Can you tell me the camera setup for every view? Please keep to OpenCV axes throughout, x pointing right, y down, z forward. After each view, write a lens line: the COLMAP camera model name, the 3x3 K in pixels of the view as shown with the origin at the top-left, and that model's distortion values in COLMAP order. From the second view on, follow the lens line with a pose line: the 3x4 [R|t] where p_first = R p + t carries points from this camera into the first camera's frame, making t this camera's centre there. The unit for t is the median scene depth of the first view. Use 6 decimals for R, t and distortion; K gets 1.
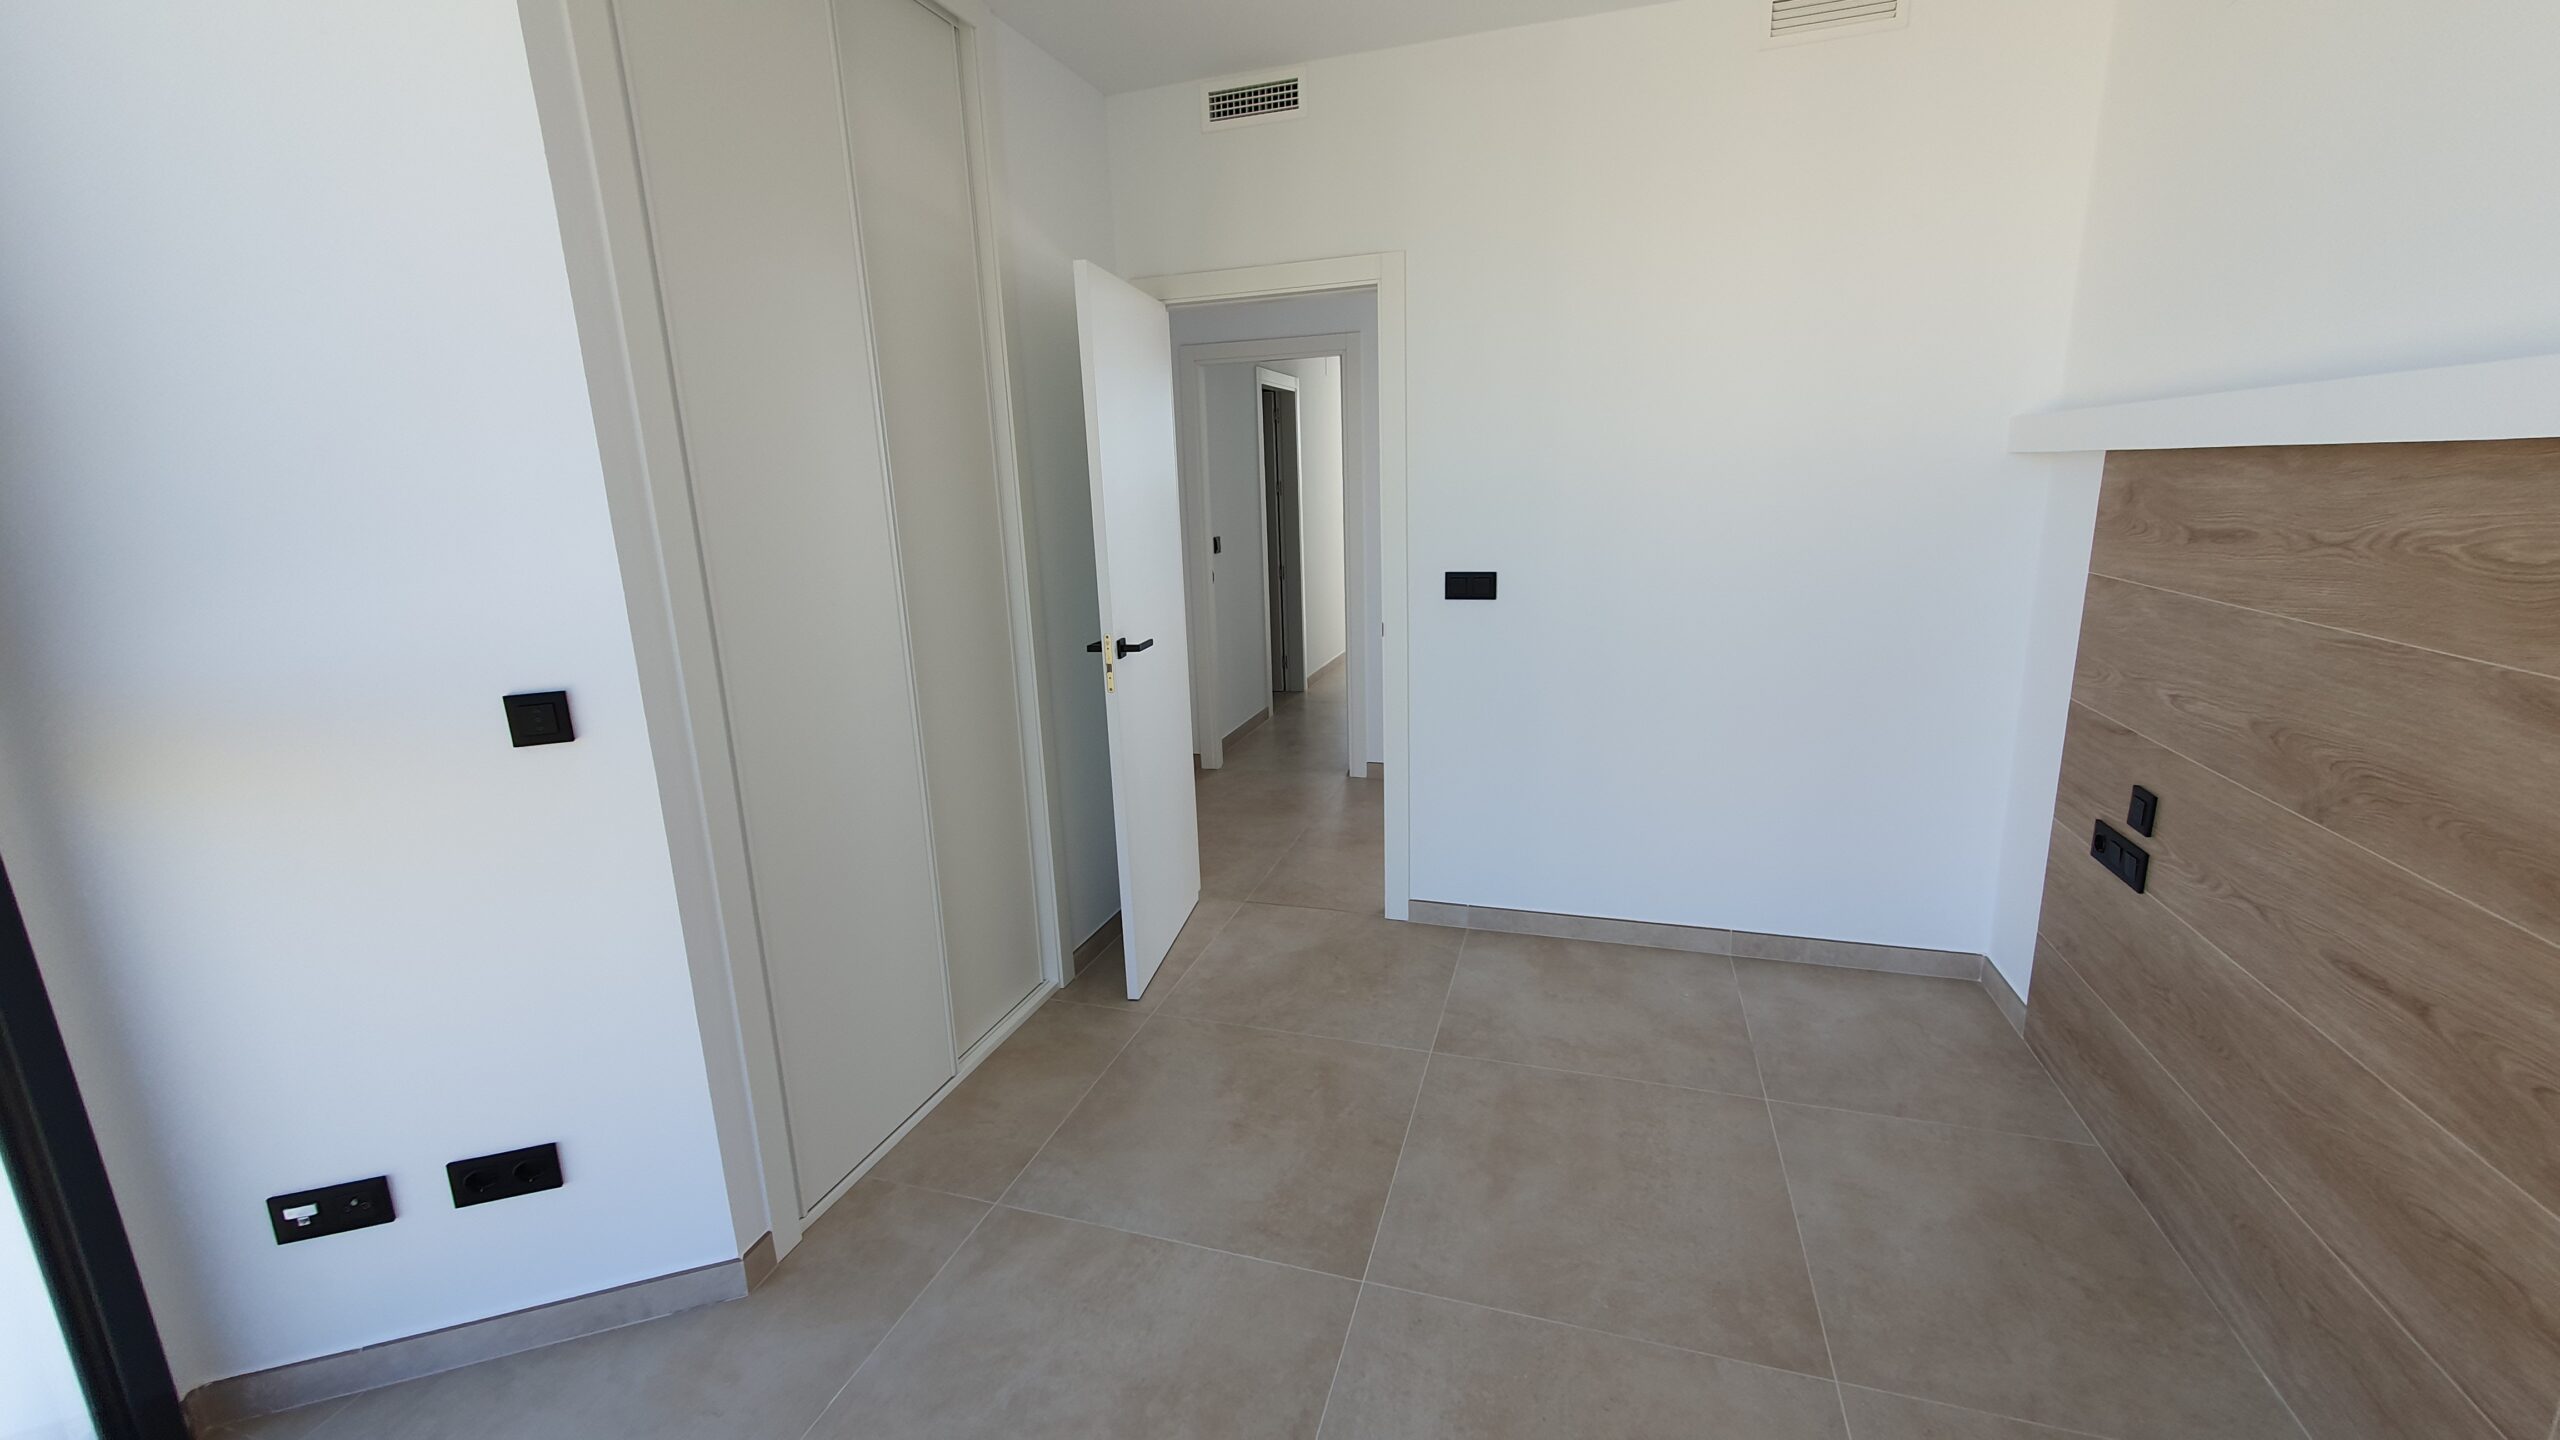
lens RADIAL K [[1007.5, 0, 1277.2], [0, 1007.5, 708.9], [0, 0, 1]] dist [0.014760, -0.006203]
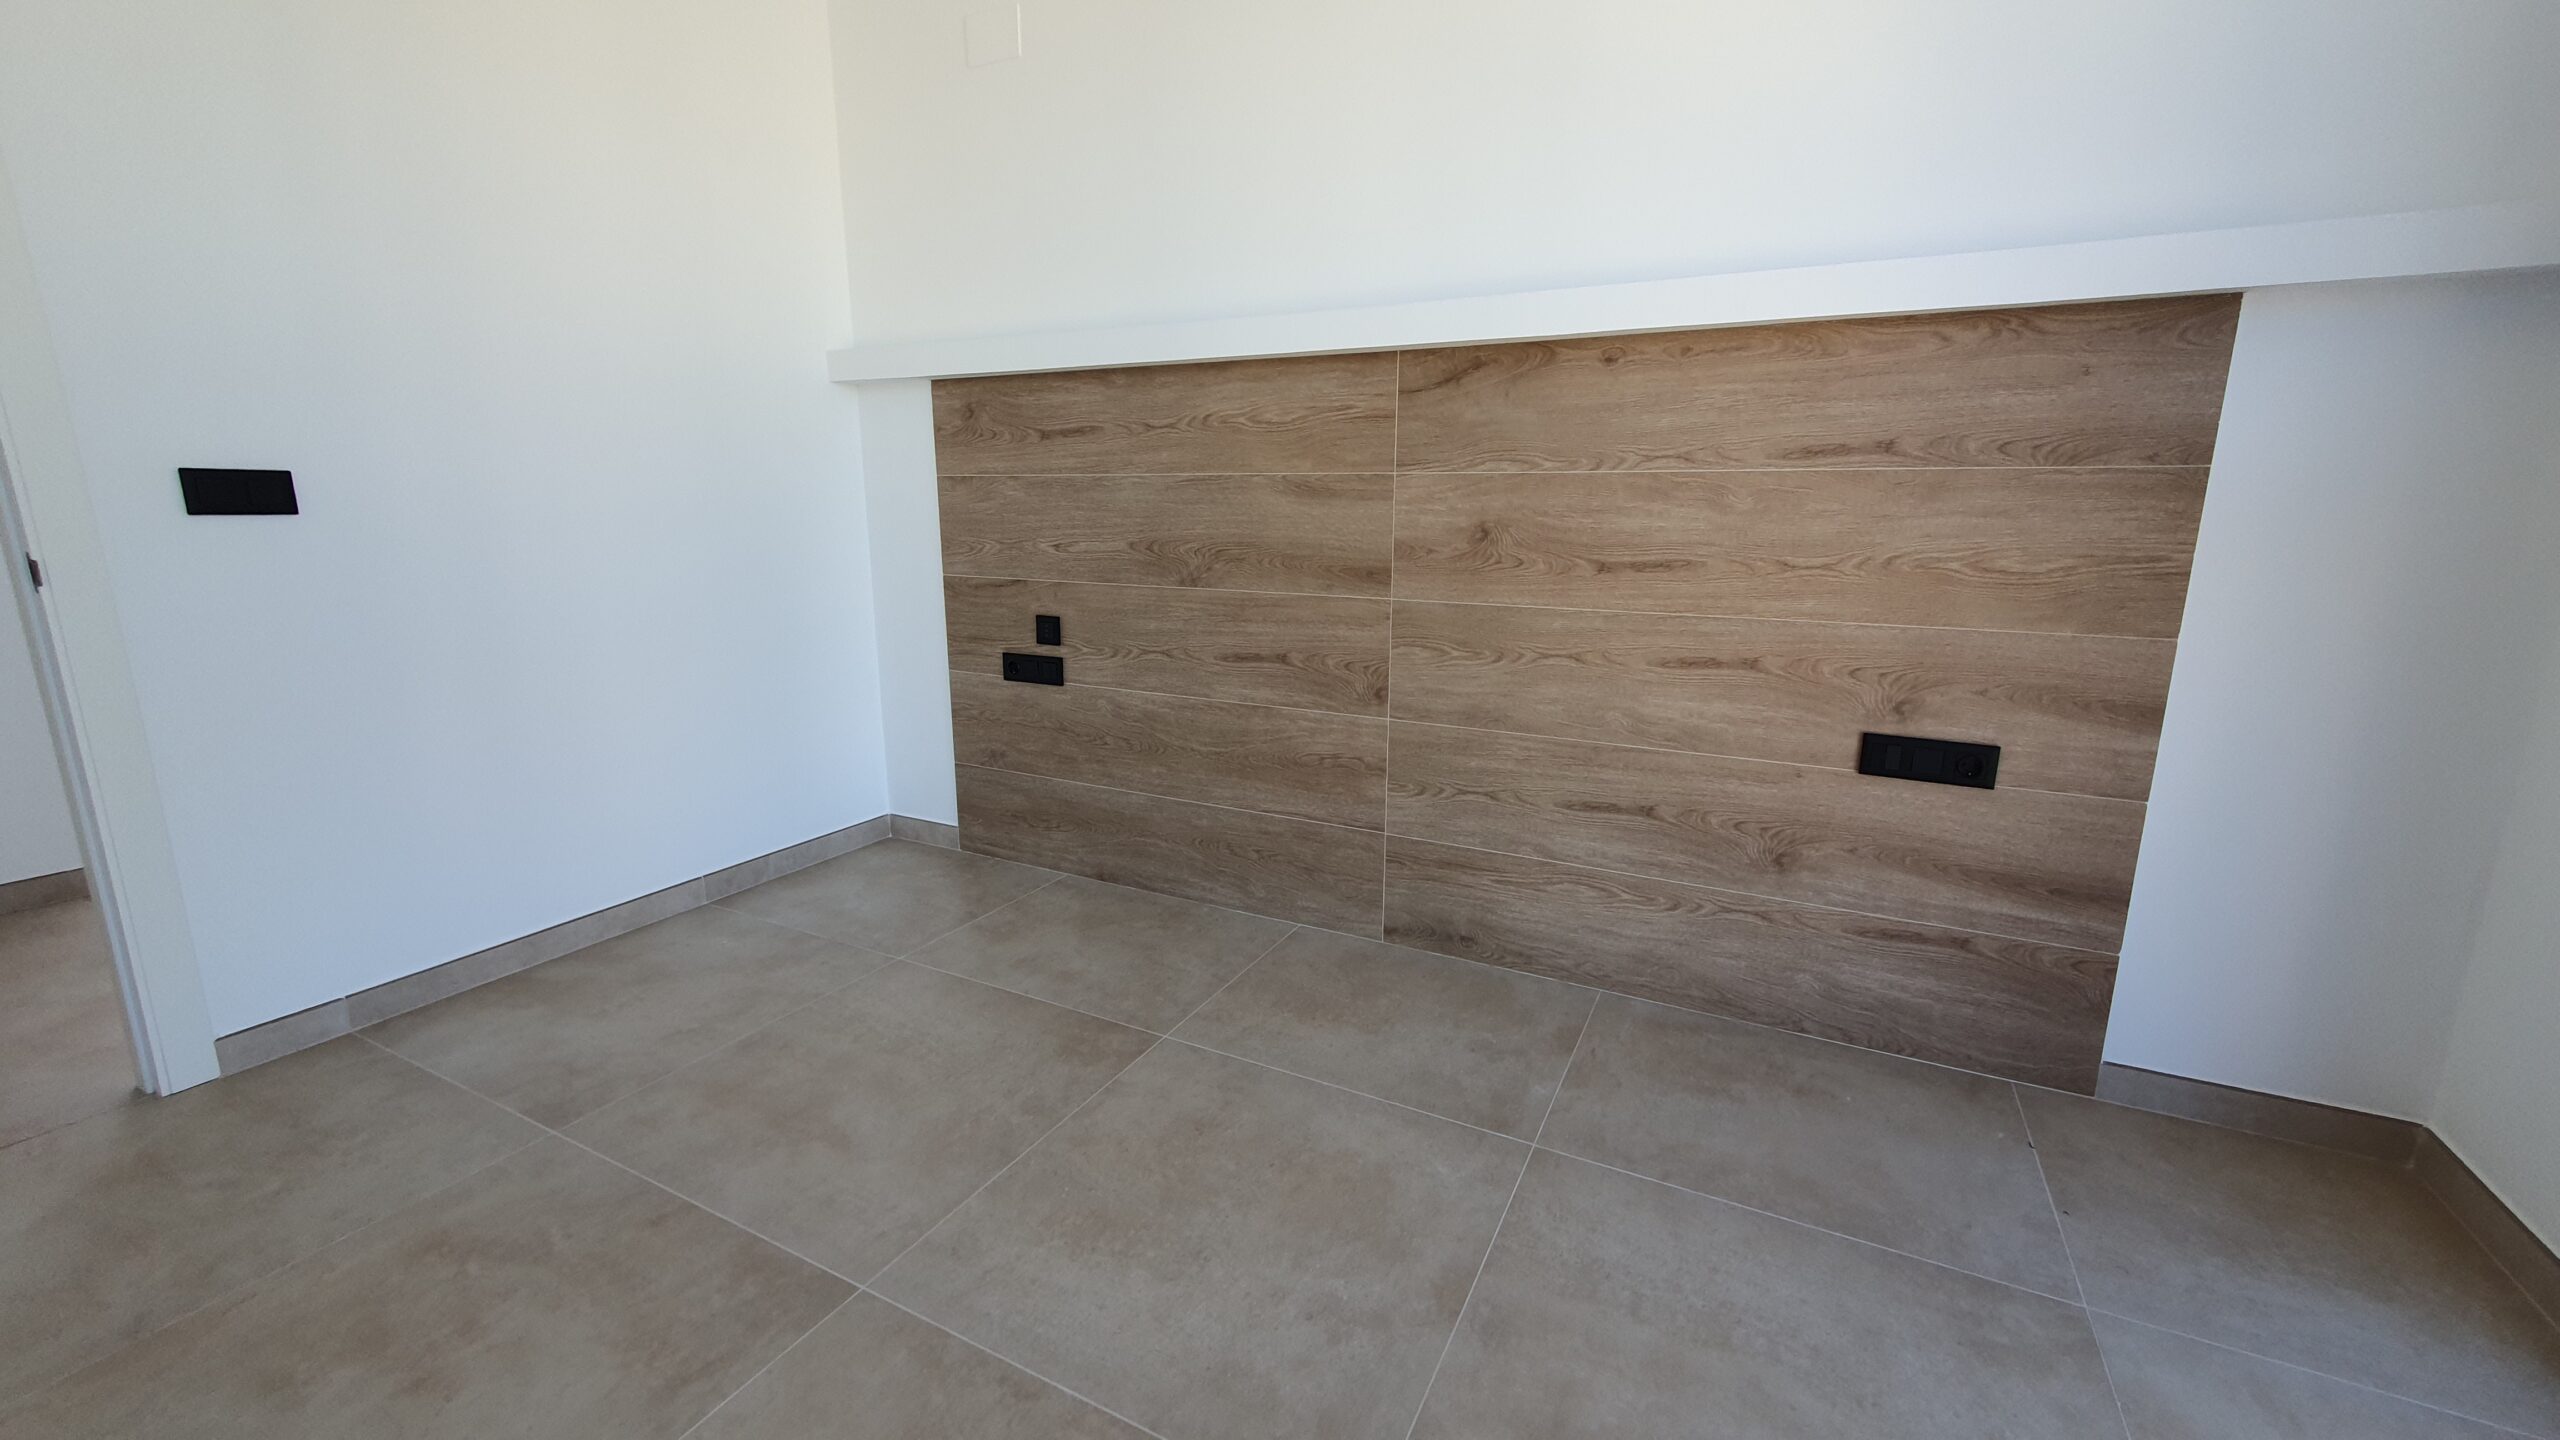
lens RADIAL K [[1013.2, 0, 1282.6], [0, 1013.2, 704.2], [0, 0, 1]] dist [0.007096, -0.000450]
pose [[0.167328, -0.161551, 0.972575, -0.572731], [0.207969, 0.970070, 0.125355, 0.102914], [-0.963717, 0.181290, 0.195917, 0.472019]]
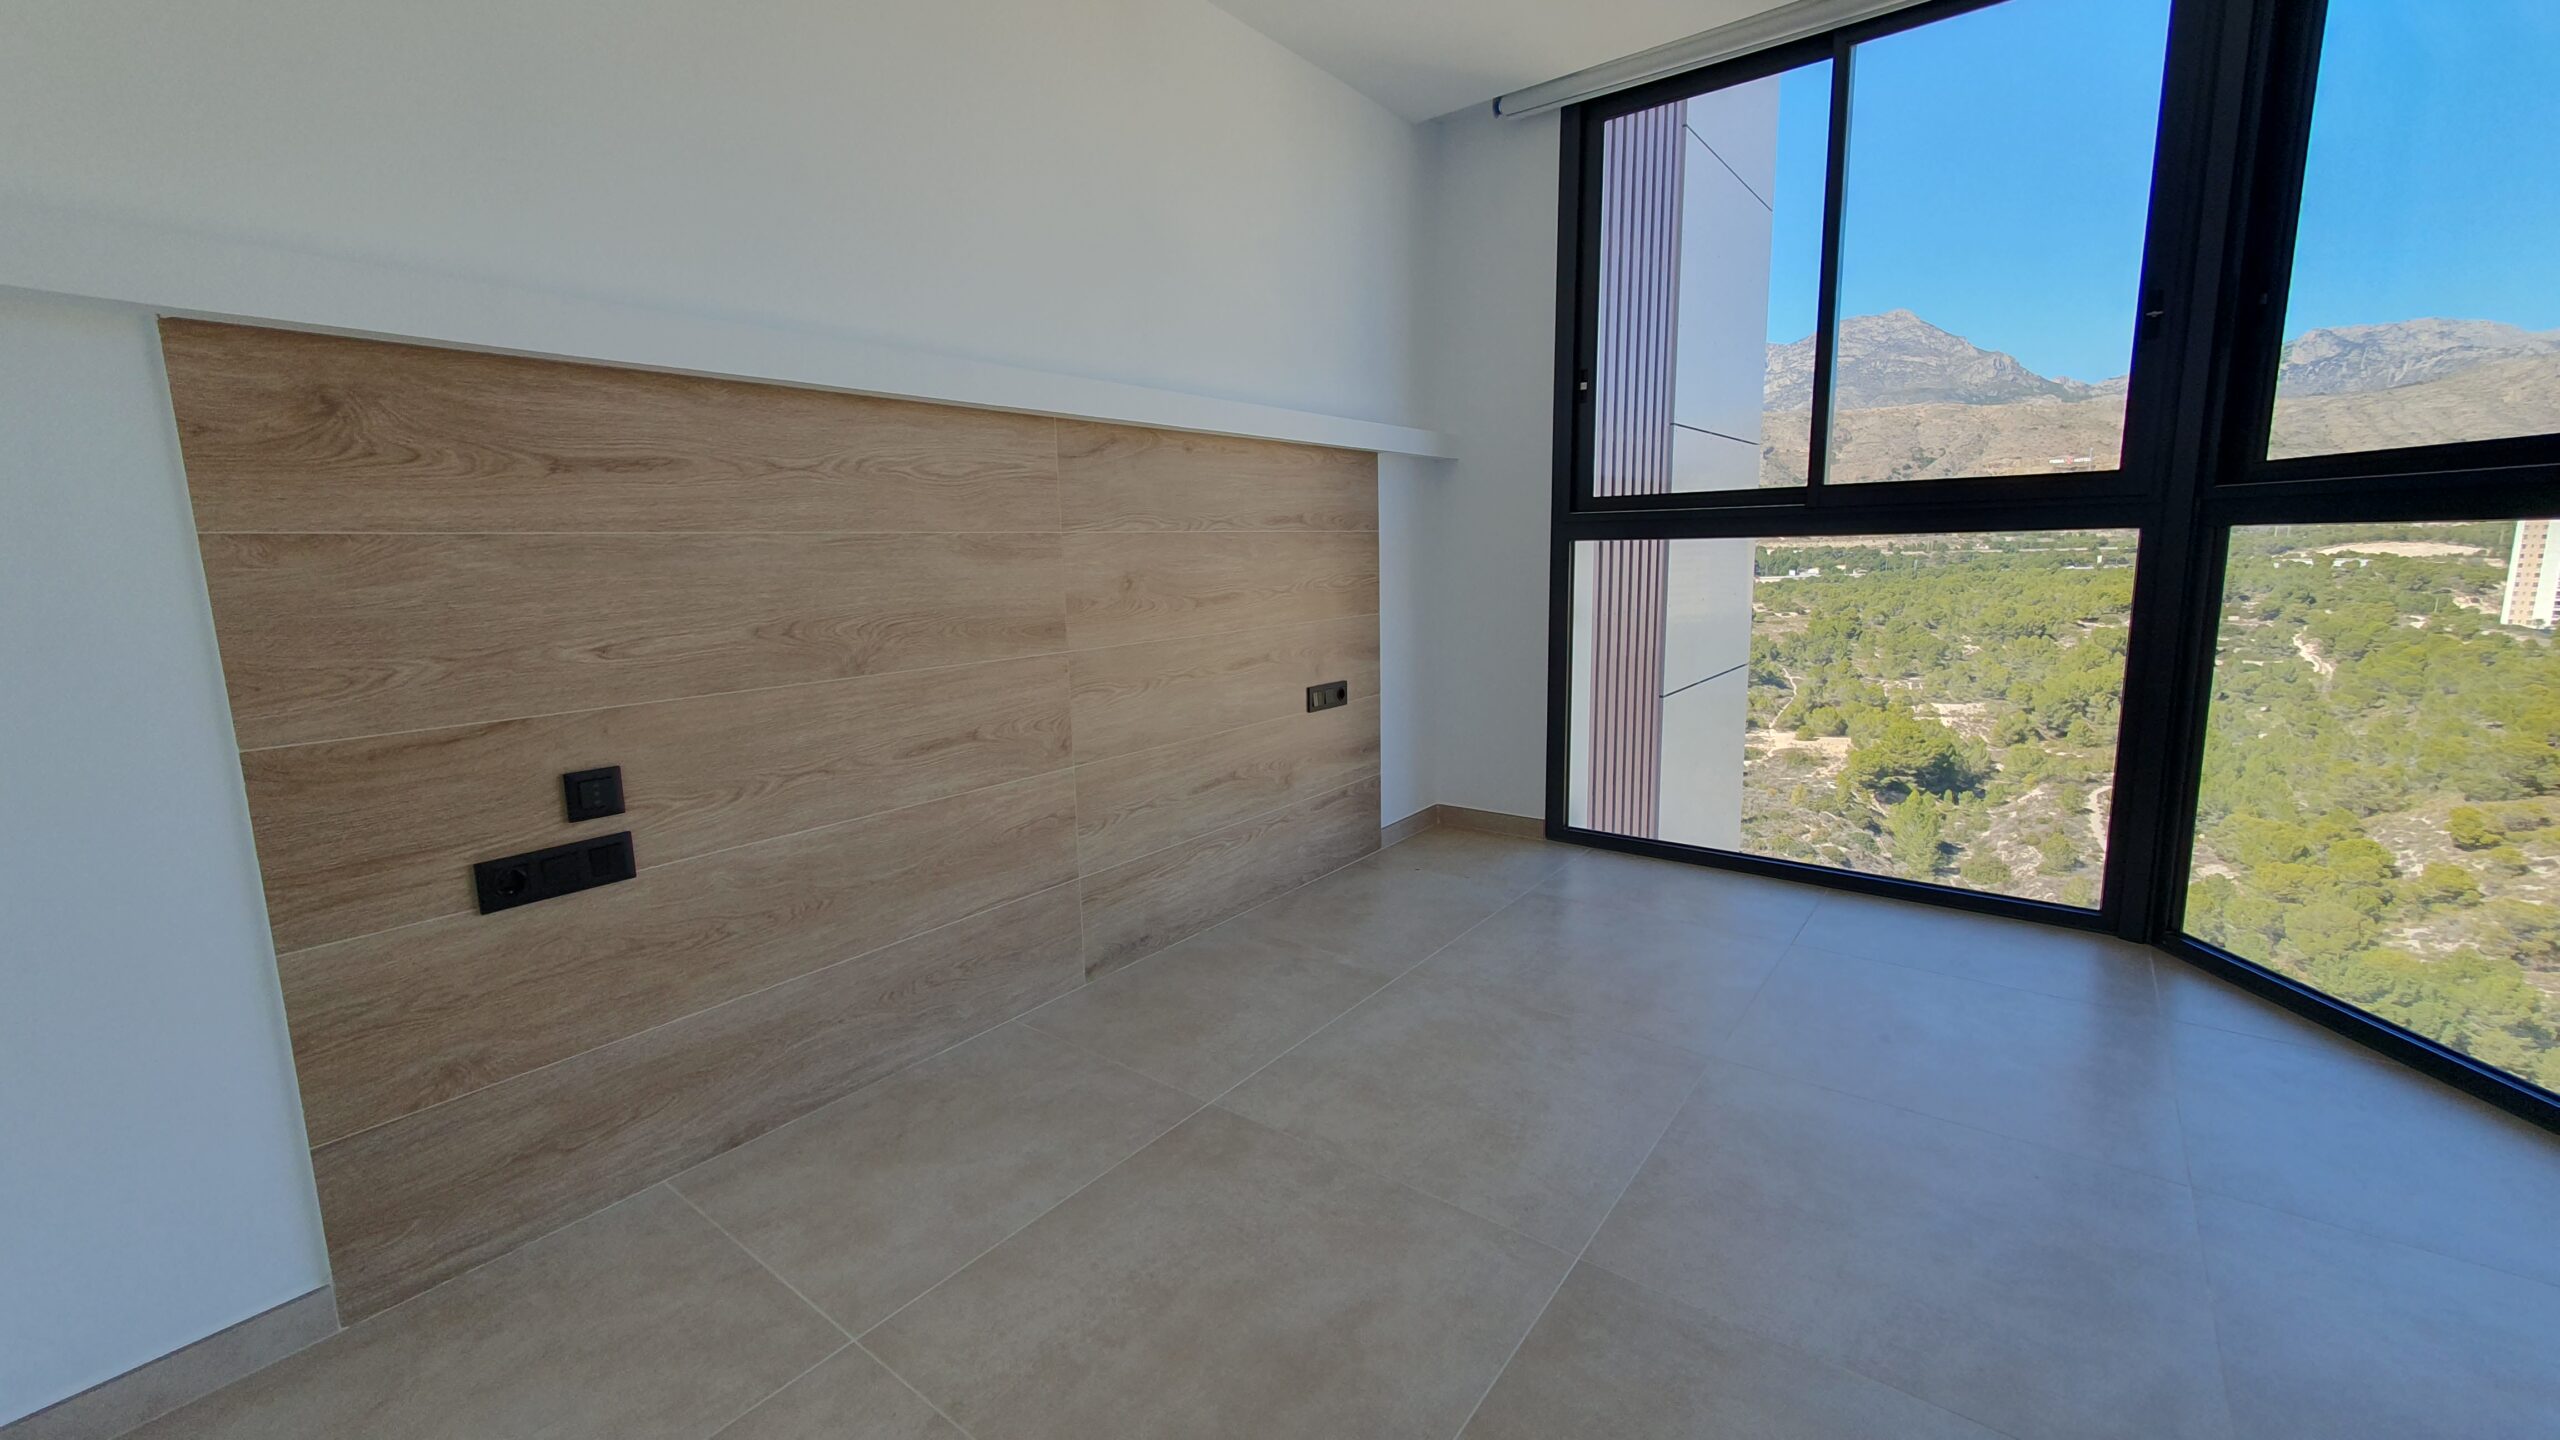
lens RADIAL K [[1013.2, 0, 1282.6], [0, 1013.2, 704.2], [0, 0, 1]] dist [0.007096, -0.000450]
pose [[-0.939470, 0.003203, 0.342615, 0.024354], [0.128776, 0.929943, 0.344417, -0.211316], [-0.317509, 0.367691, -0.874066, 1.731748]]
